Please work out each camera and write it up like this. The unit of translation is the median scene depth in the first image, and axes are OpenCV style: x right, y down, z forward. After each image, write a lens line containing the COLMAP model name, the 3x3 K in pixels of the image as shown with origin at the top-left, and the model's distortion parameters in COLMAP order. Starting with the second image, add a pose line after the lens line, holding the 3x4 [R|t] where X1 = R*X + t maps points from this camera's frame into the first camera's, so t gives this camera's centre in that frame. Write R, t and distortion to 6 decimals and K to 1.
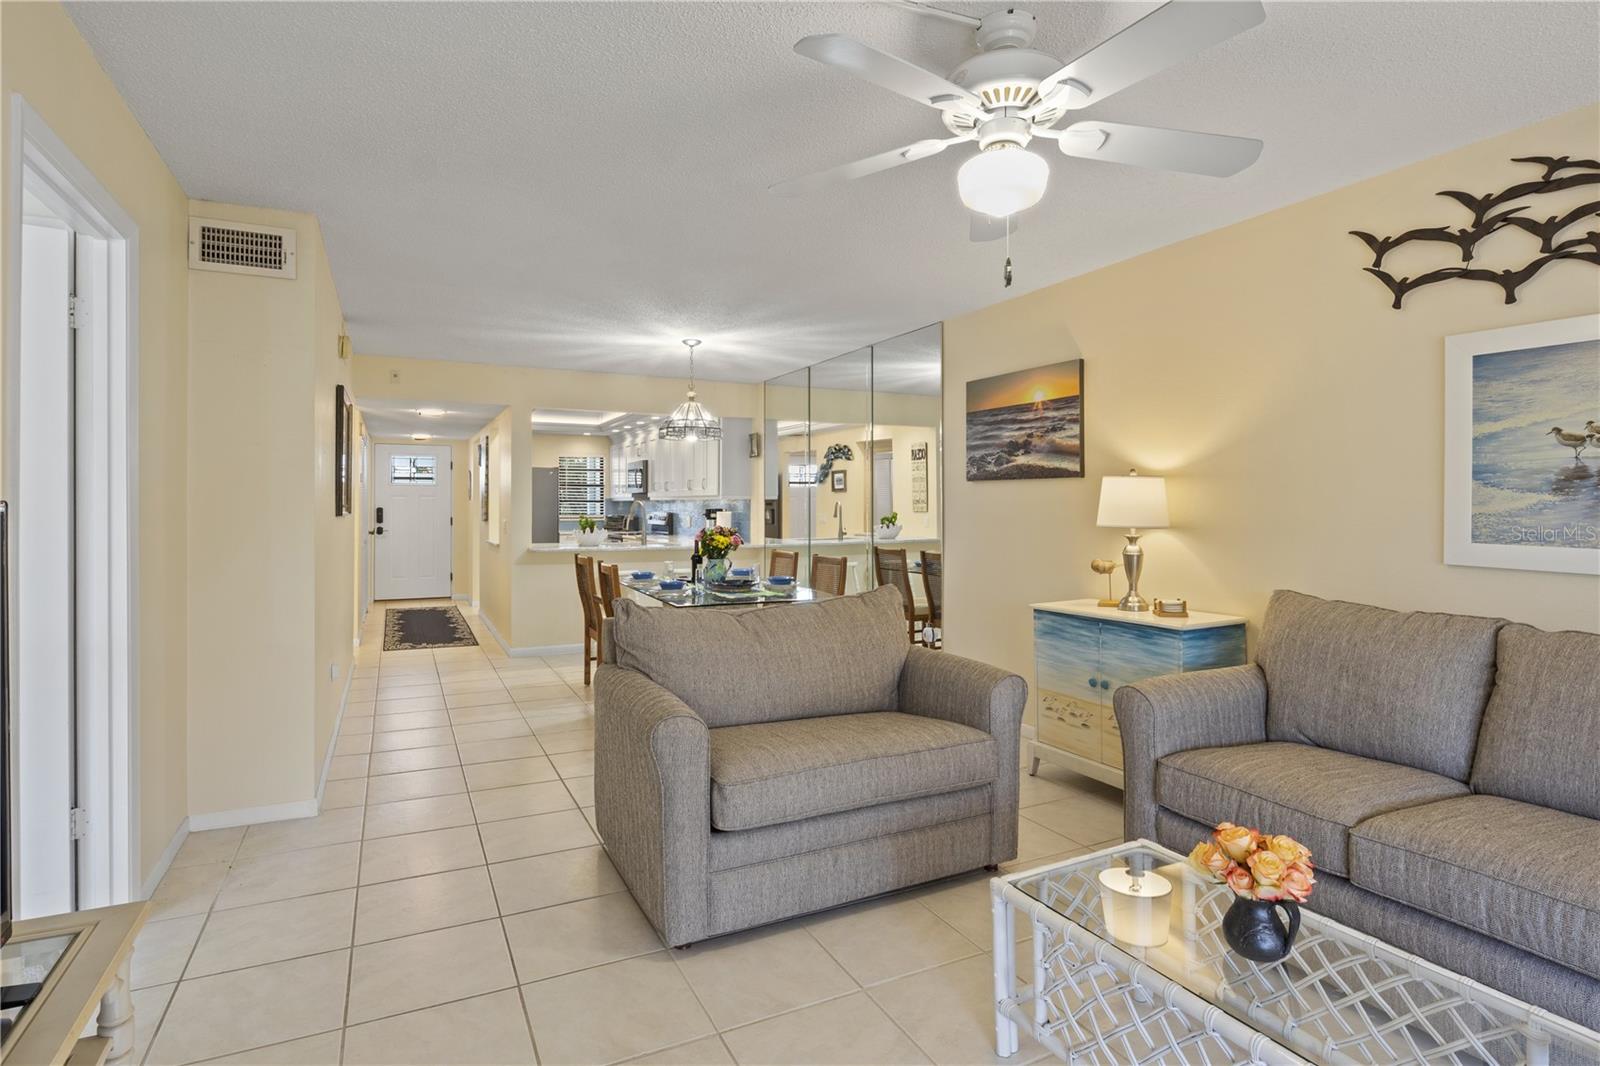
lens RADIAL K [[797.2, 0, 786.5], [0, 797.2, 505.3], [0, 0, 1]] dist [-0.003036, -0.000785]
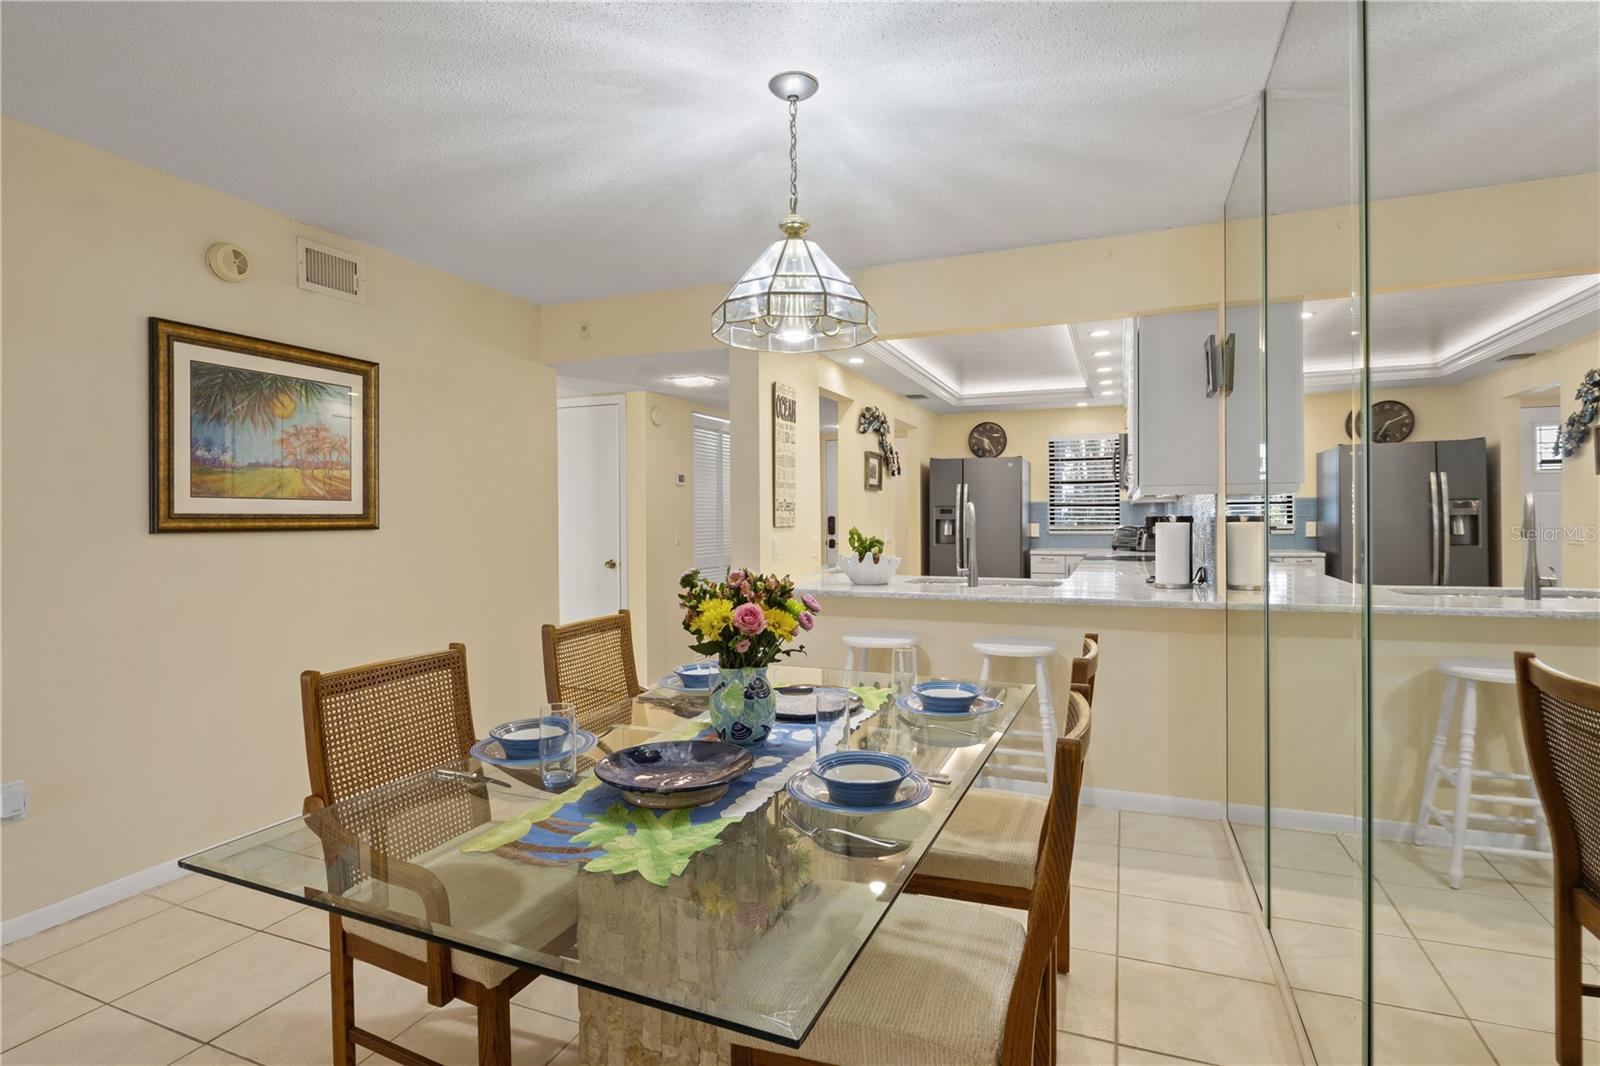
lens RADIAL K [[809.9, 0, 794.9], [0, 809.9, 508.0], [0, 0, 1]] dist [-0.001940, -0.000710]
pose [[0.668111, -0.011984, -0.743965, 0.247366], [0.007756, 0.999928, -0.009142, 0.004045], [0.744021, 0.000337, 0.668156, 1.057369]]
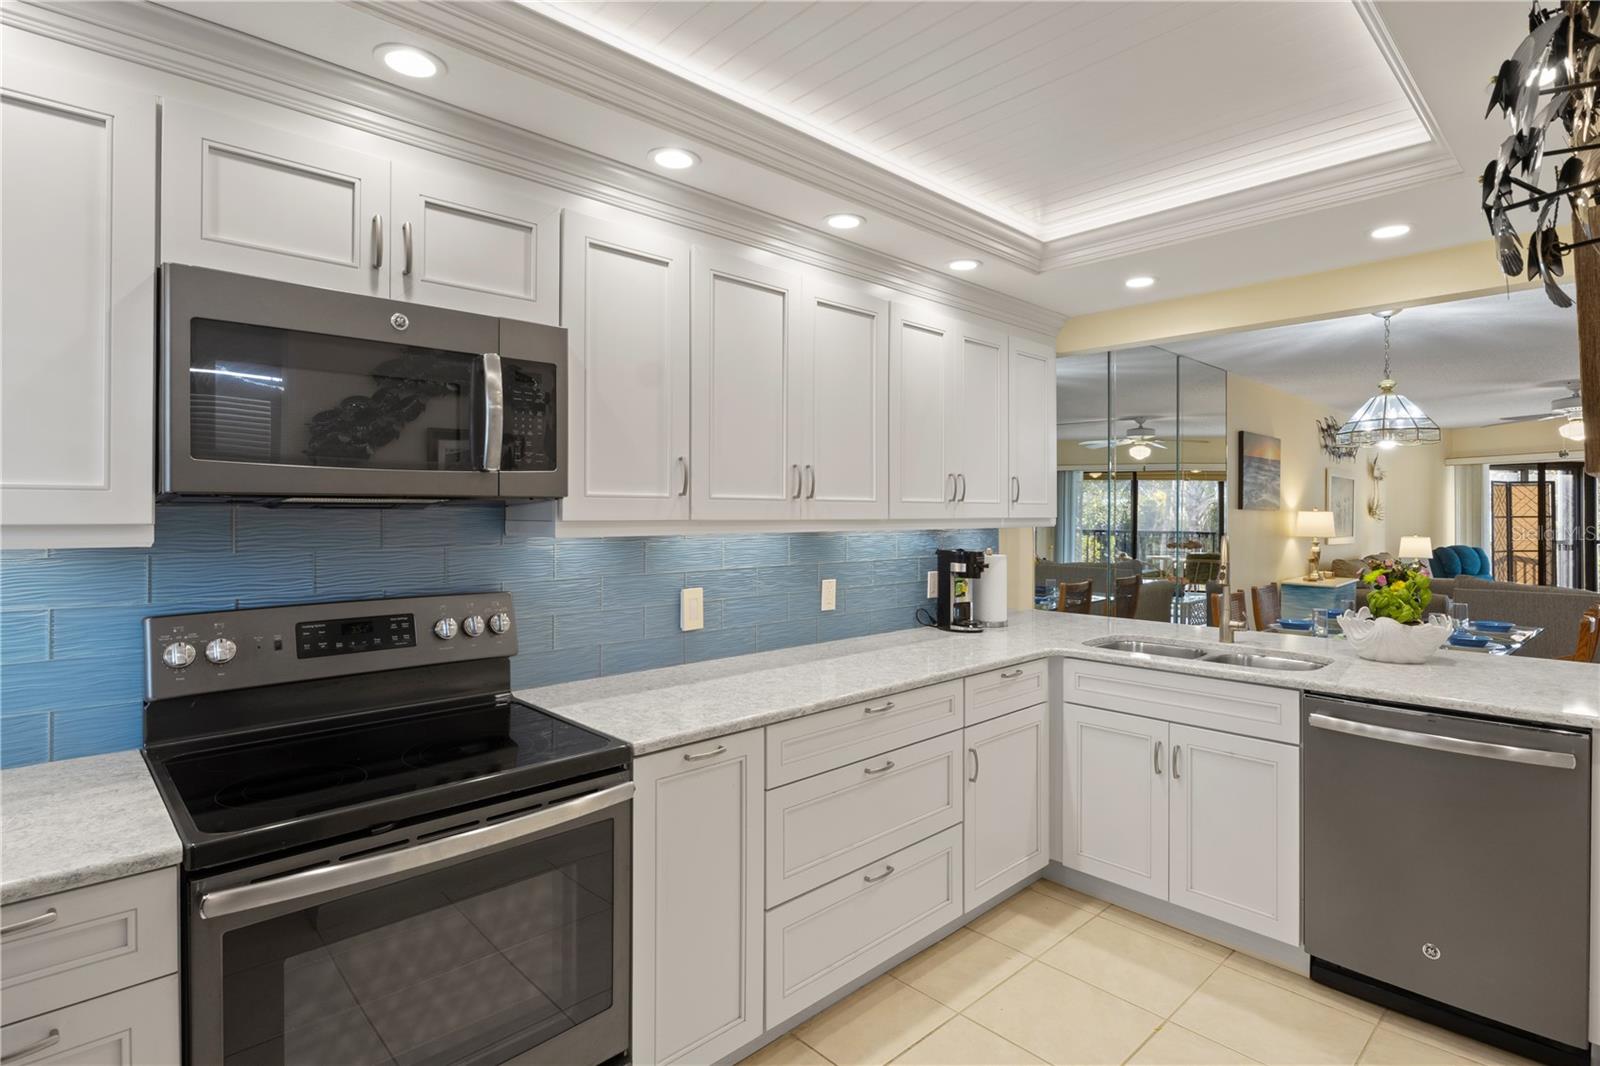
lens RADIAL K [[809.9, 0, 794.9], [0, 809.9, 508.0], [0, 0, 1]] dist [-0.001940, -0.000710]
pose [[-0.303687, 0.002316, 0.952769, -0.940235], [-0.001674, 0.999994, -0.002965, -0.032761], [-0.952770, -0.002495, -0.303681, 2.490101]]
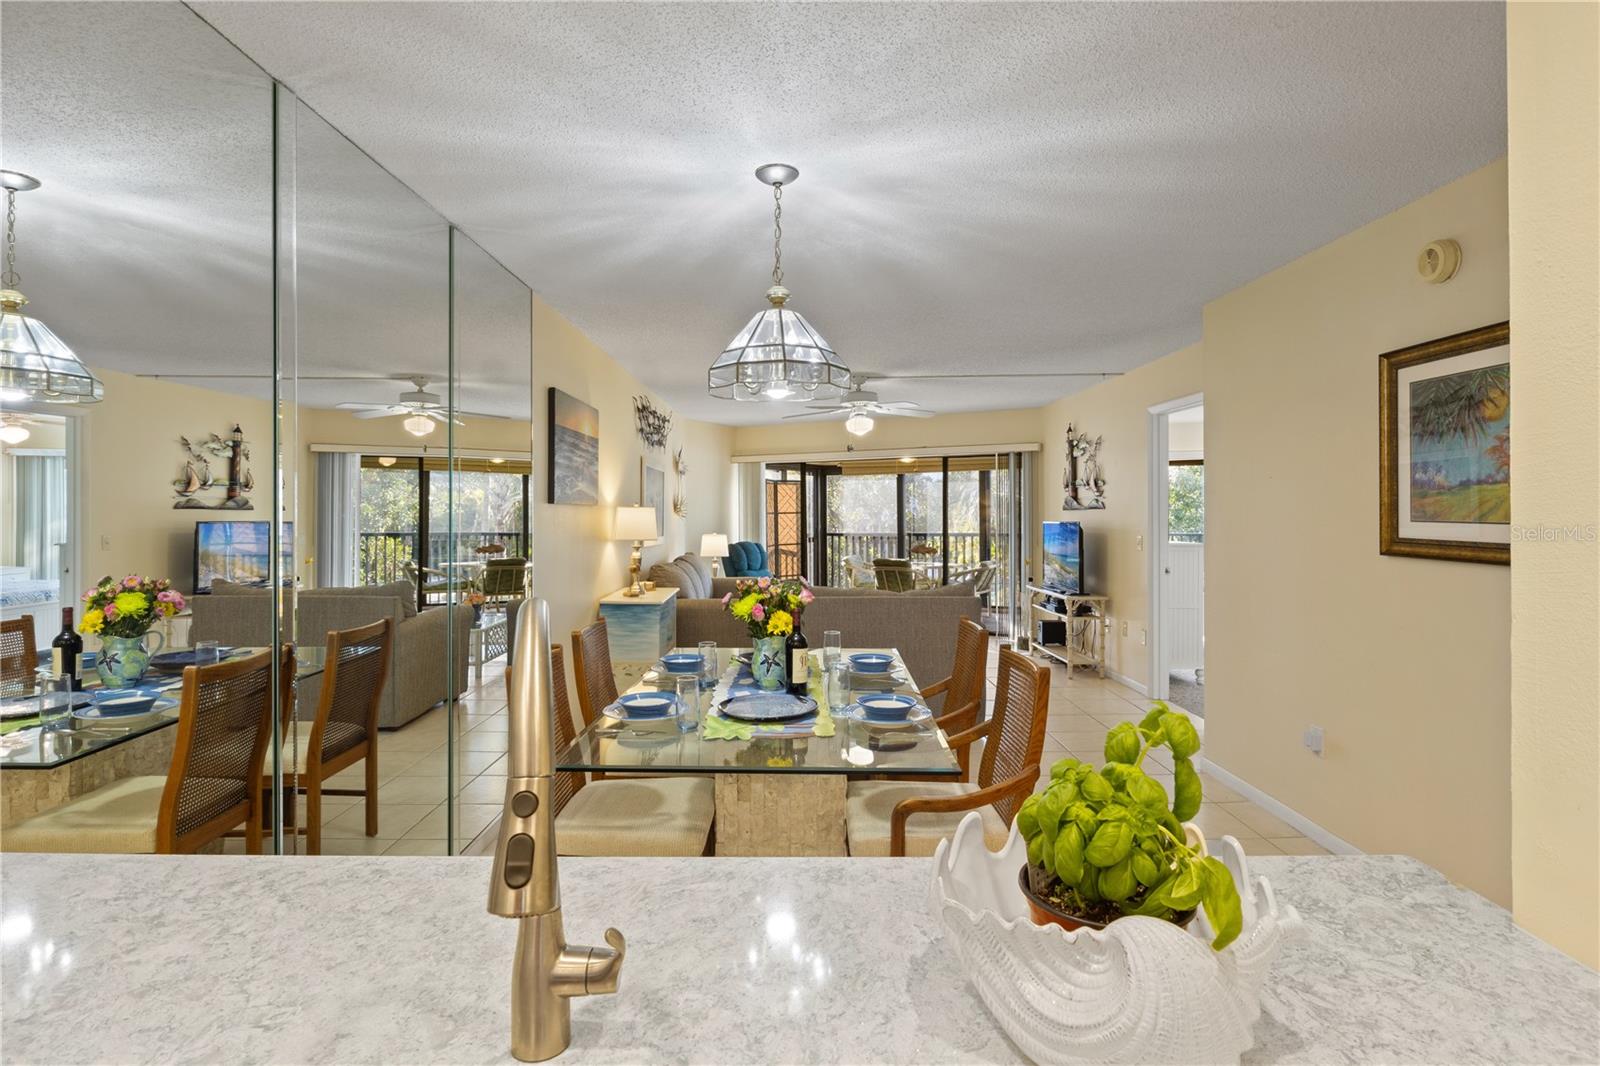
lens RADIAL K [[809.9, 0, 794.9], [0, 809.9, 508.0], [0, 0, 1]] dist [-0.001940, -0.000710]
pose [[-0.897462, 0.003040, 0.441082, -0.466875], [0.002263, 0.999995, -0.002288, -0.027472], [-0.441087, -0.001055, -0.897464, 2.006157]]
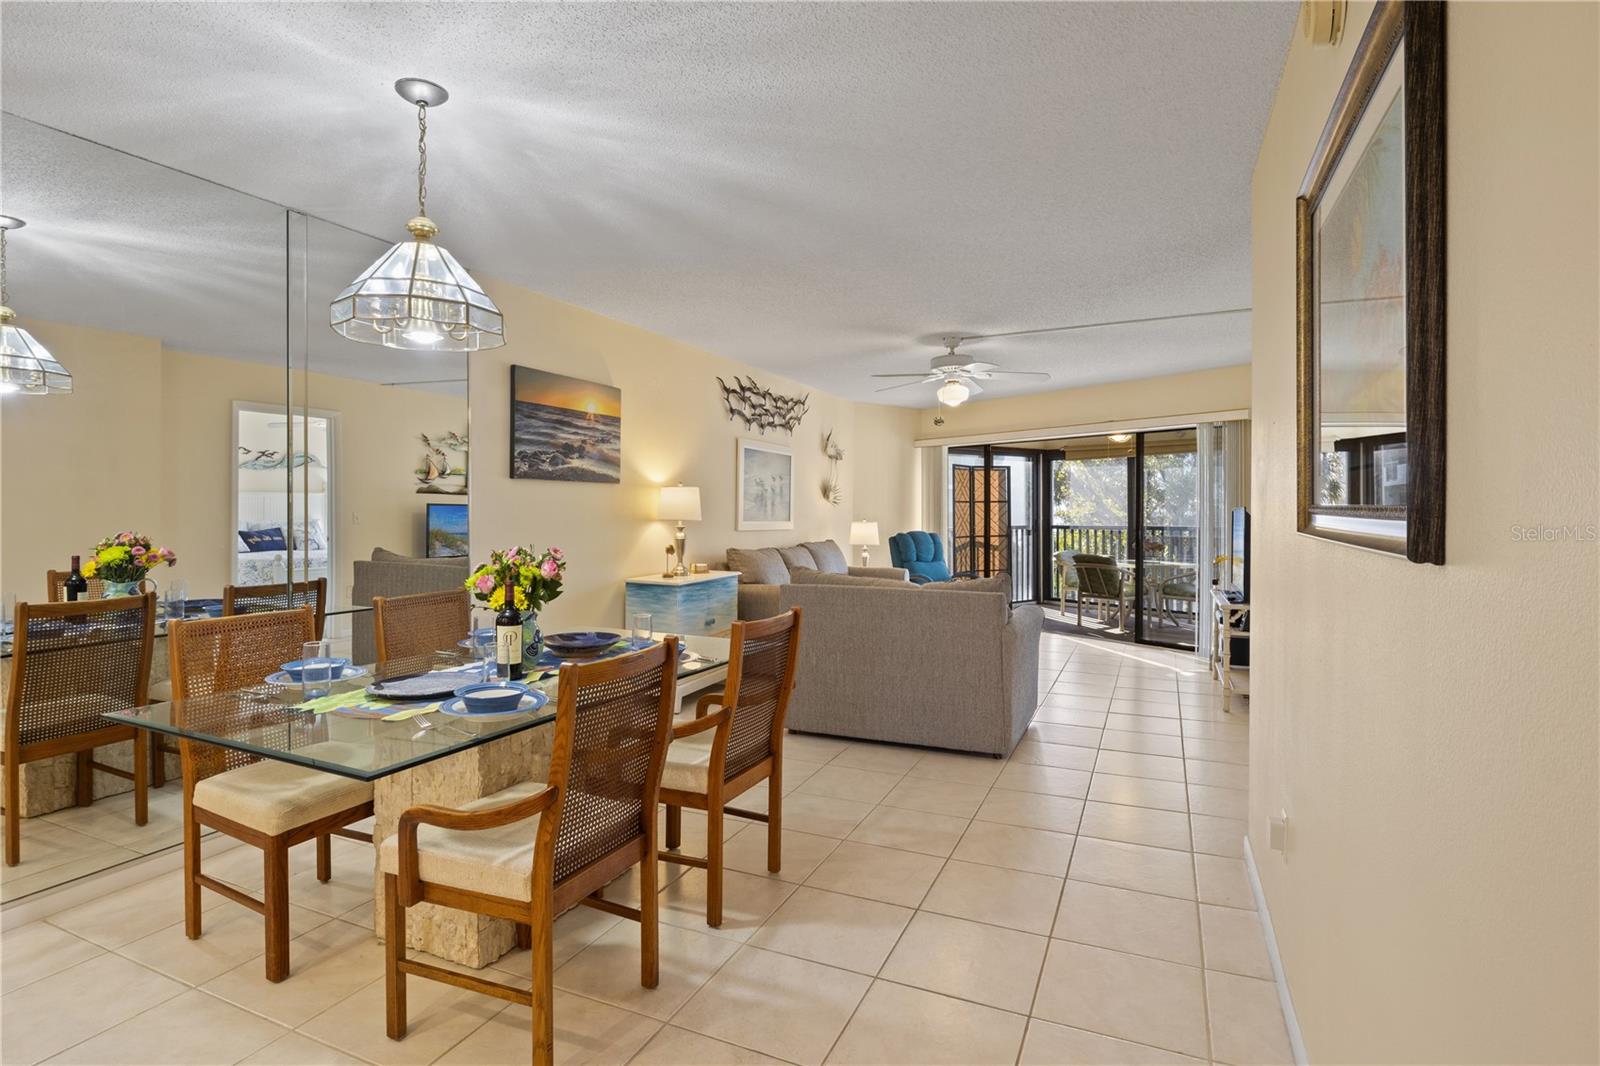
lens RADIAL K [[807.6, 0, 794.5], [0, 807.6, 520.7], [0, 0, 1]] dist [-0.004373, 0.000605]
pose [[-0.634643, -0.015421, 0.772652, -0.784448], [-0.002893, 0.999841, 0.017579, -0.000564], [-0.772800, 0.008921, -0.634587, 1.597654]]
